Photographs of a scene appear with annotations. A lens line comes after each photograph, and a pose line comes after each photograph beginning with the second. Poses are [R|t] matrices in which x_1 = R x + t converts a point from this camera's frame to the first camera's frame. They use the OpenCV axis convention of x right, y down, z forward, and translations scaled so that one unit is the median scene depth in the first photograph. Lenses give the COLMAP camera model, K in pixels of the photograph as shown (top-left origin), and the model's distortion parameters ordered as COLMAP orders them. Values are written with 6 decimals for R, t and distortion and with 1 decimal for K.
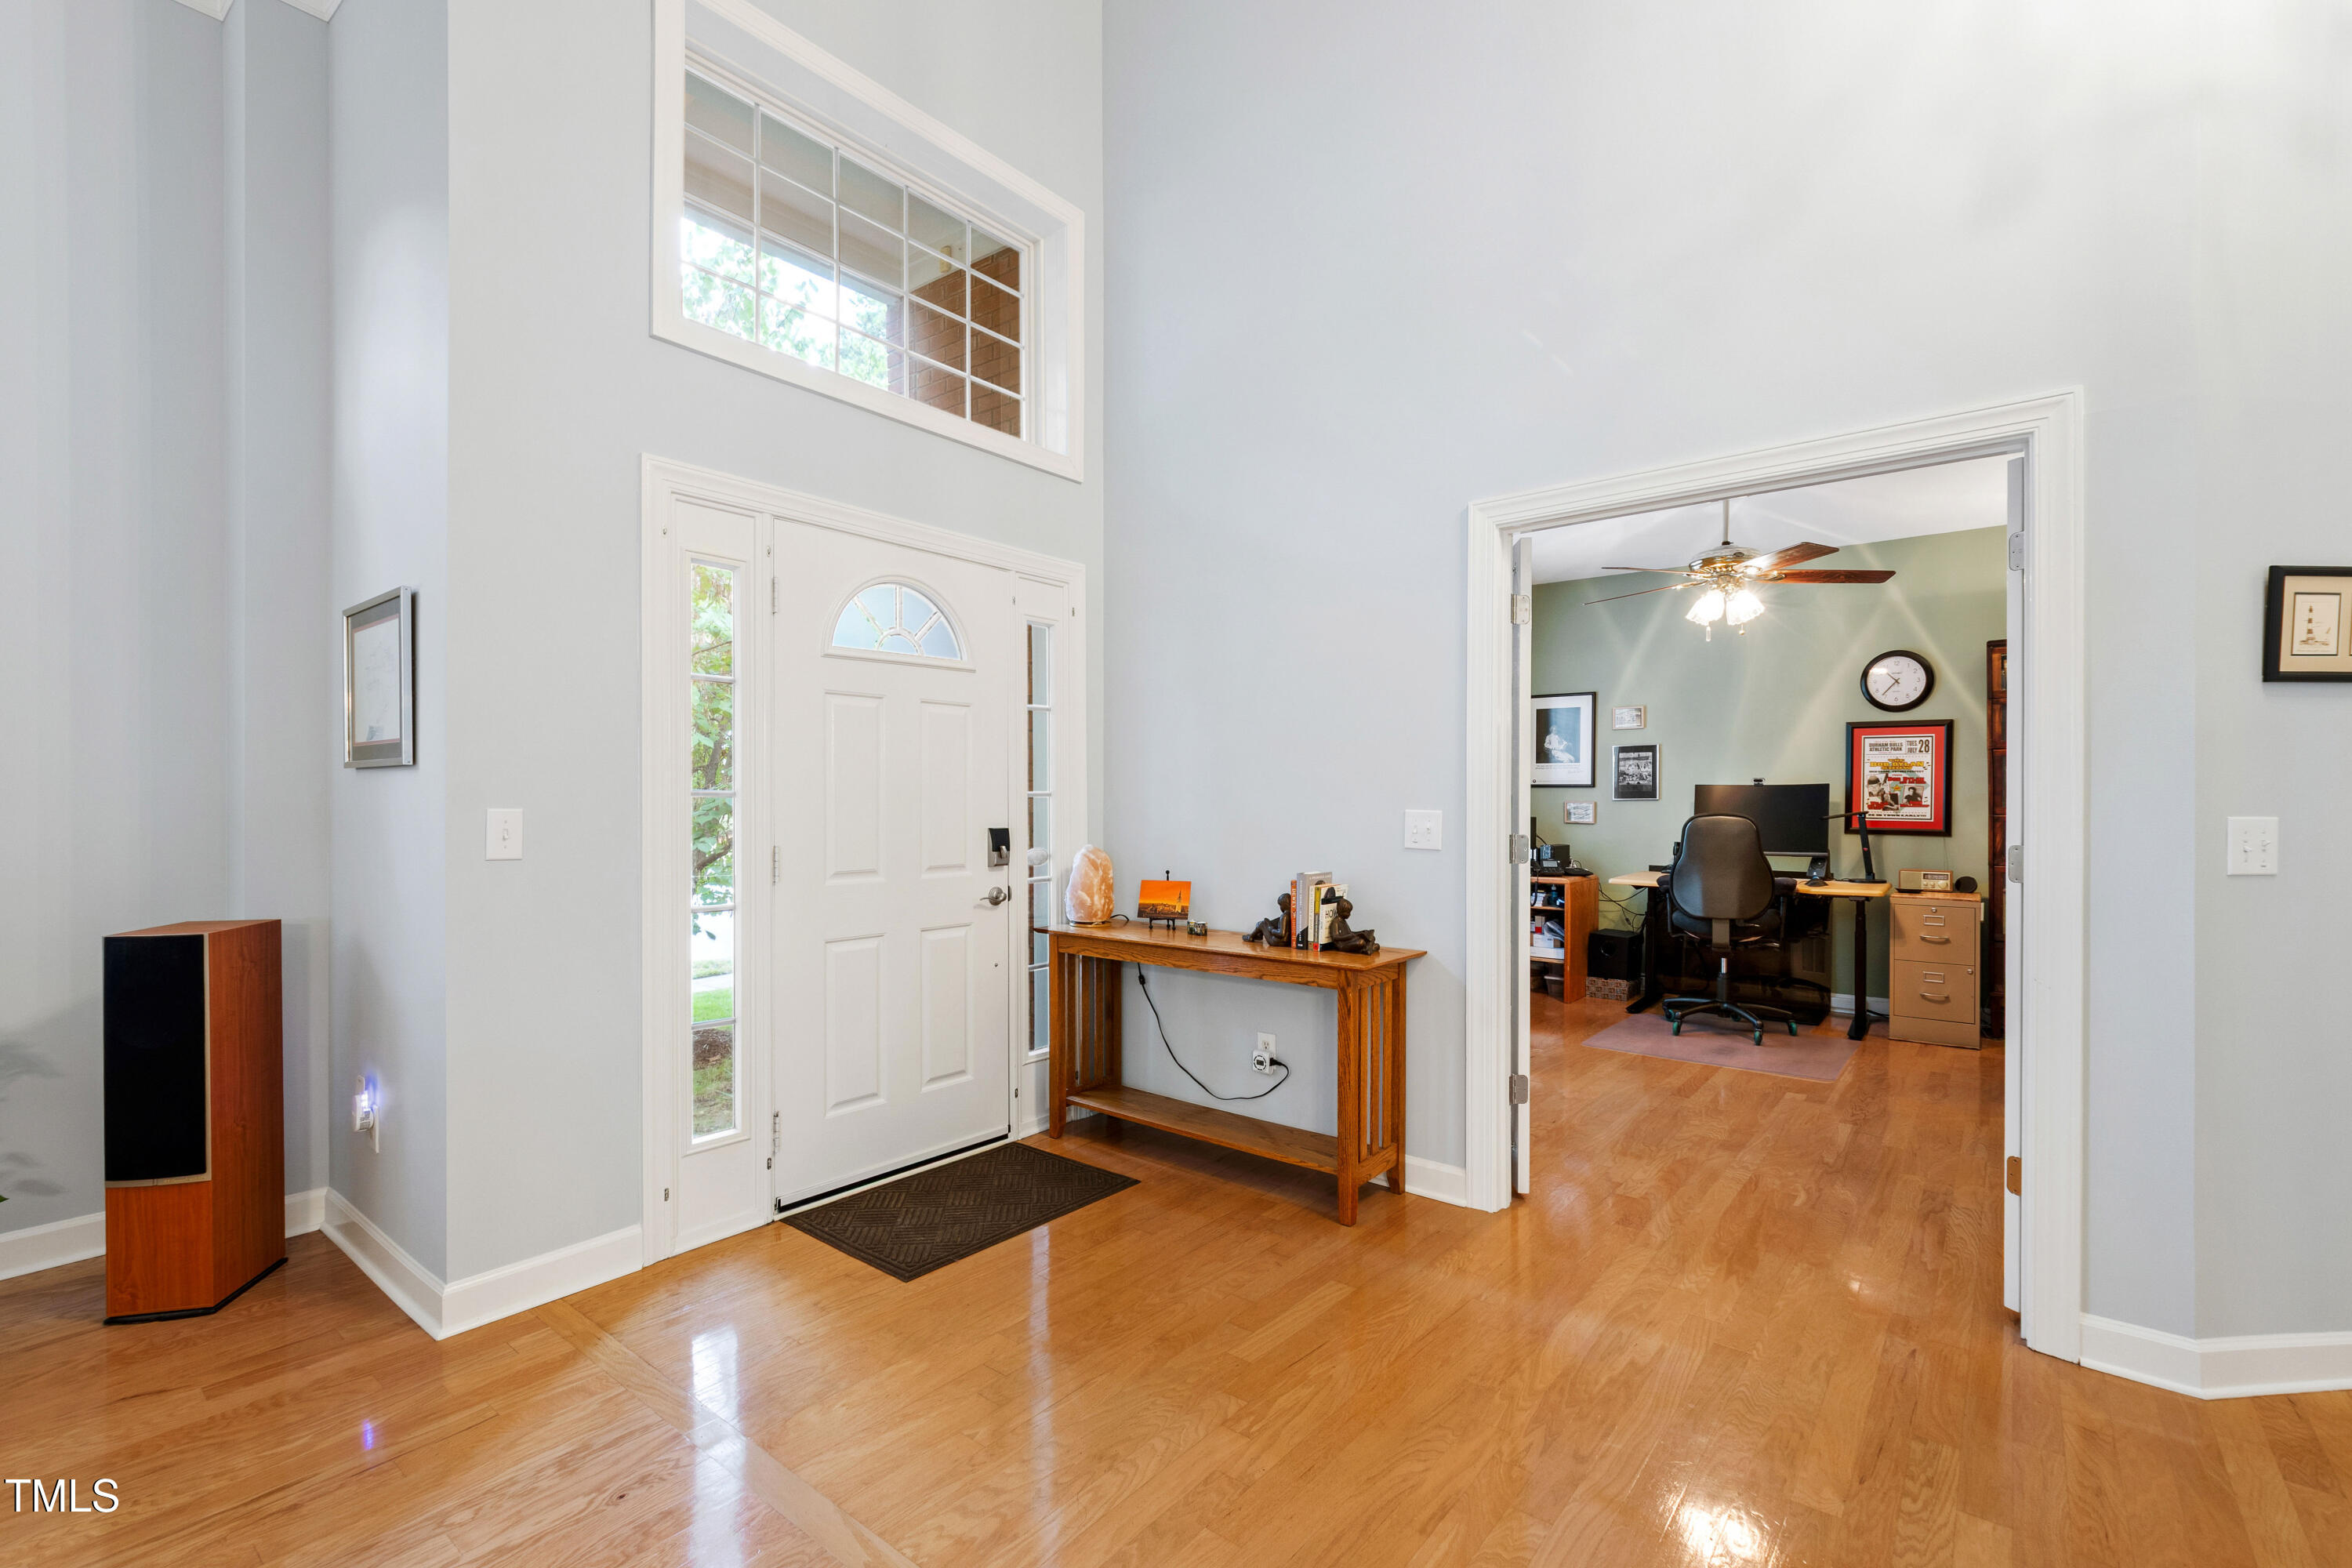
lens RADIAL K [[1046.7, 0, 1169.7], [0, 1046.7, 798.8], [0, 0, 1]] dist [-0.004881, -0.000787]
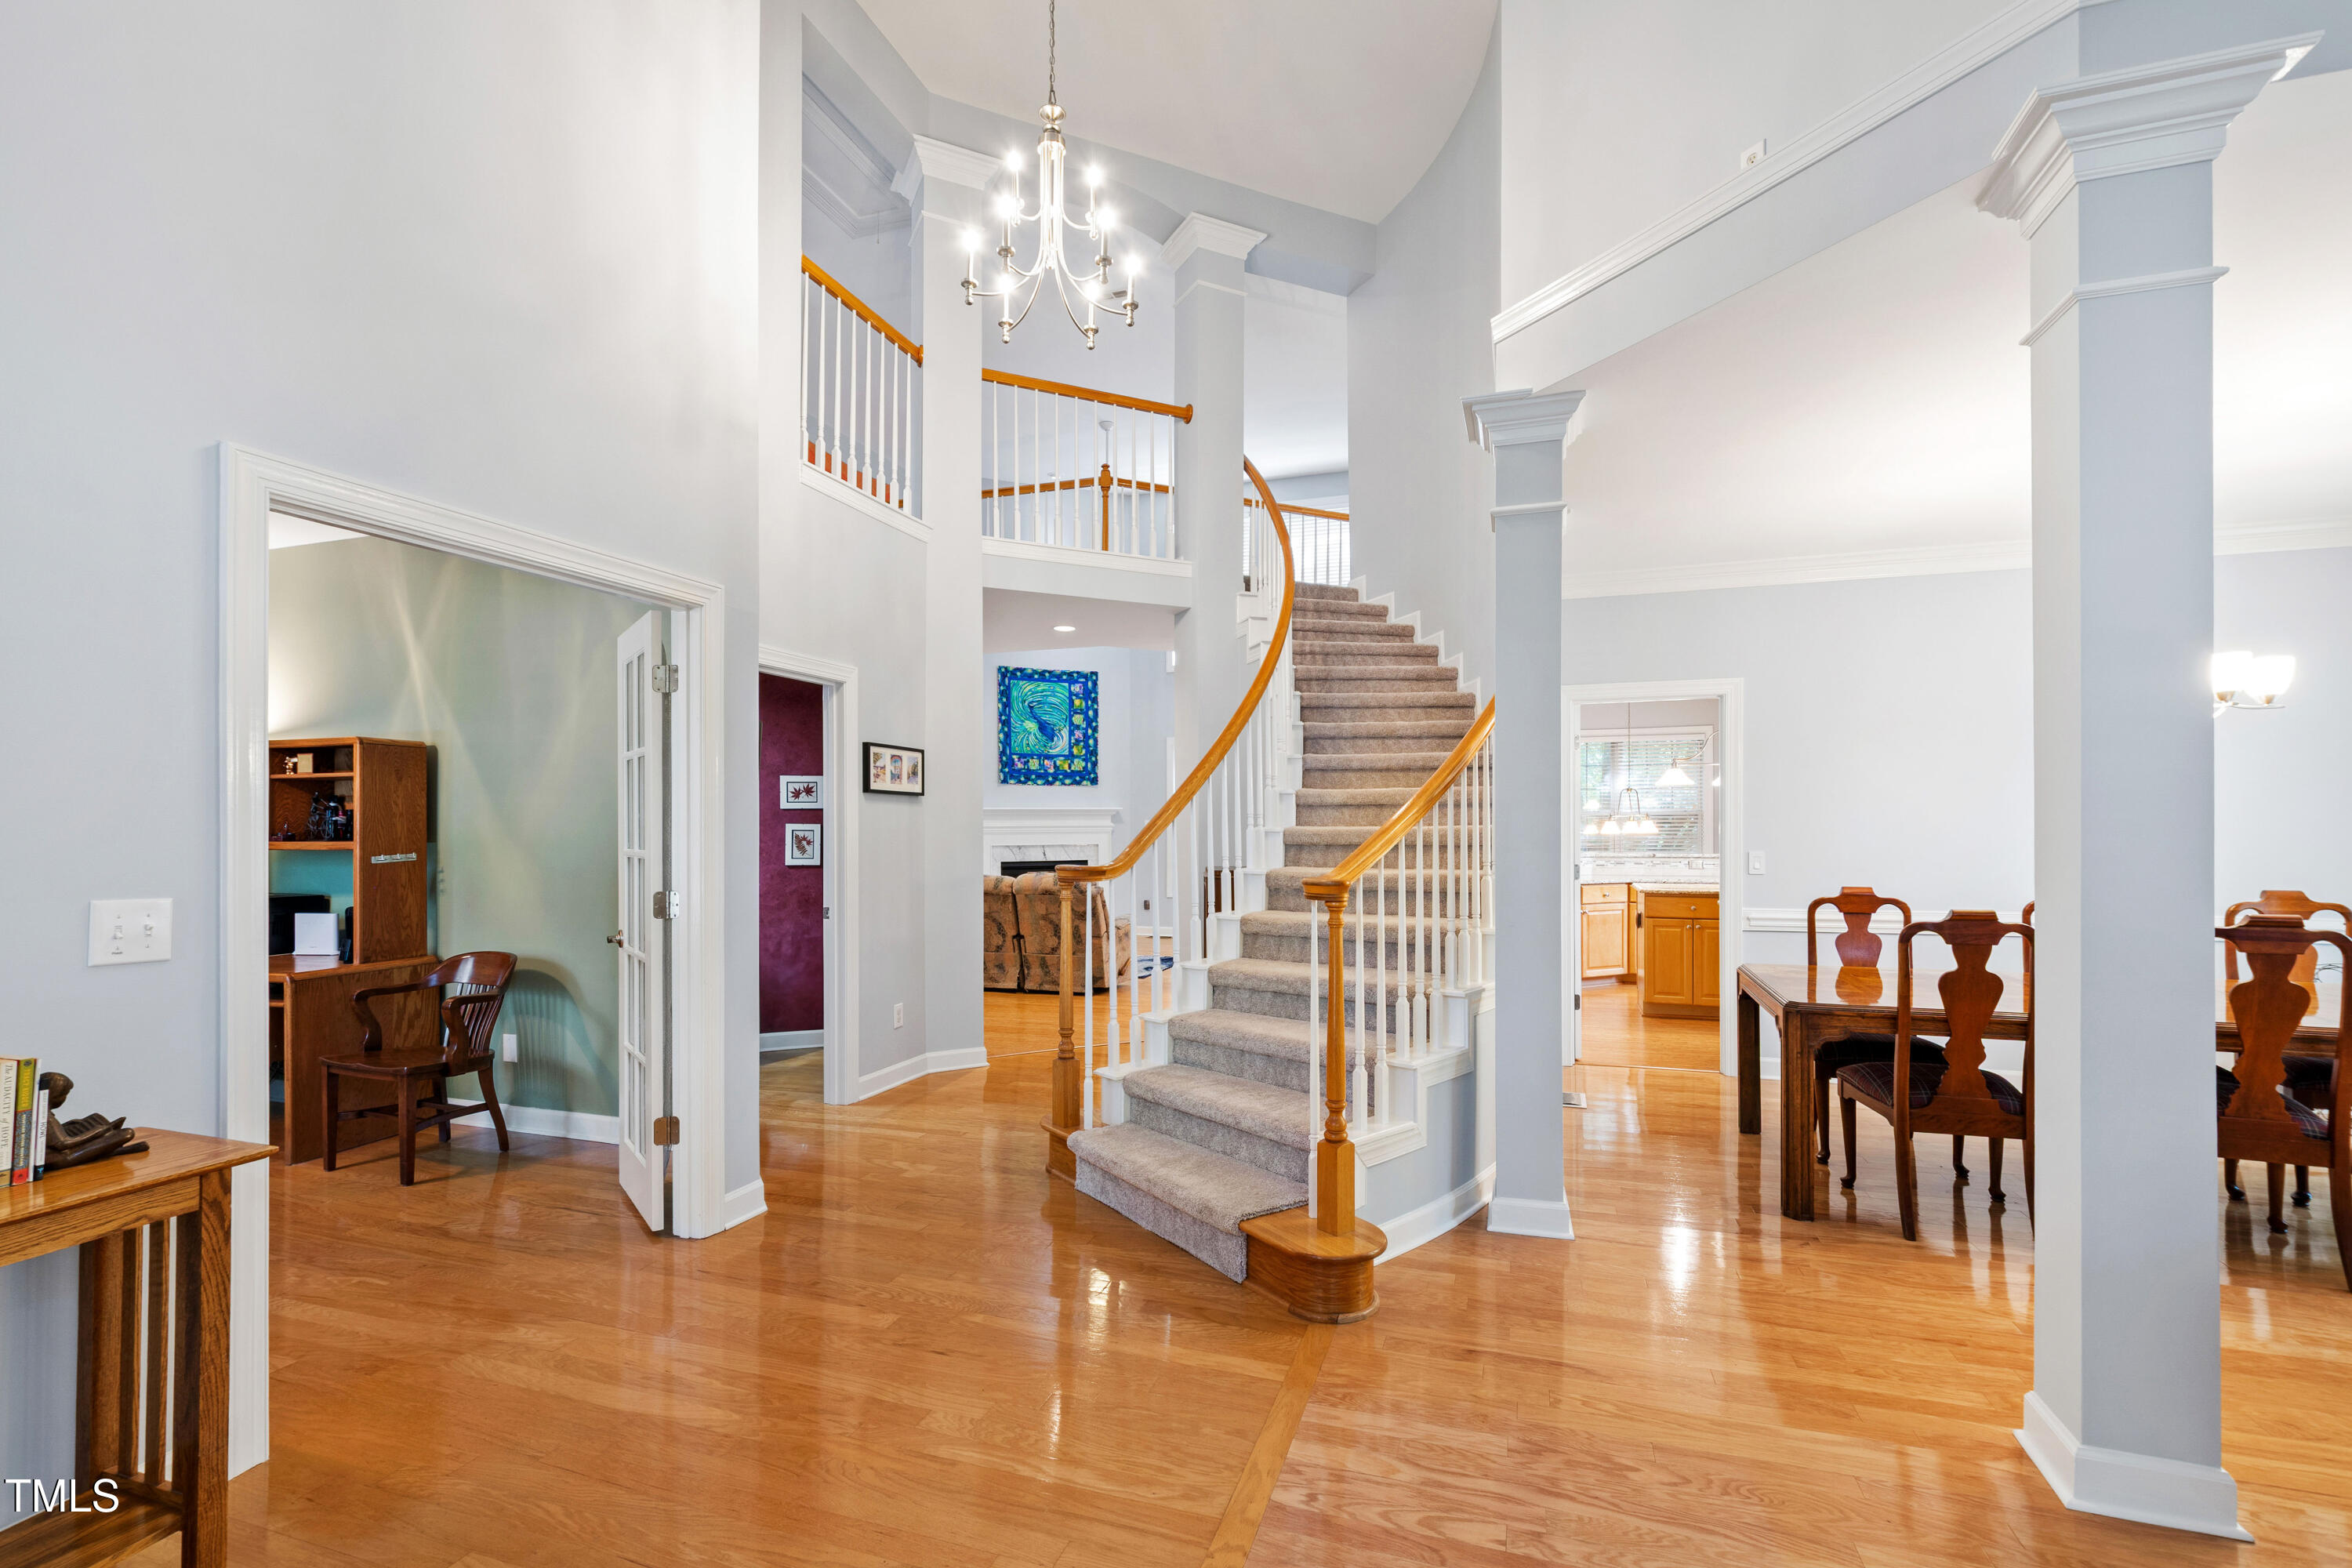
lens RADIAL K [[1046.7, 0, 1174.1], [0, 1046.7, 803.9], [0, 0, 1]] dist [-0.004881, -0.000787]
pose [[-0.350422, 0.017174, 0.936434, -0.652930], [0.005480, 0.999852, -0.016287, -0.038514], [-0.936576, -0.000576, -0.350464, 0.766022]]
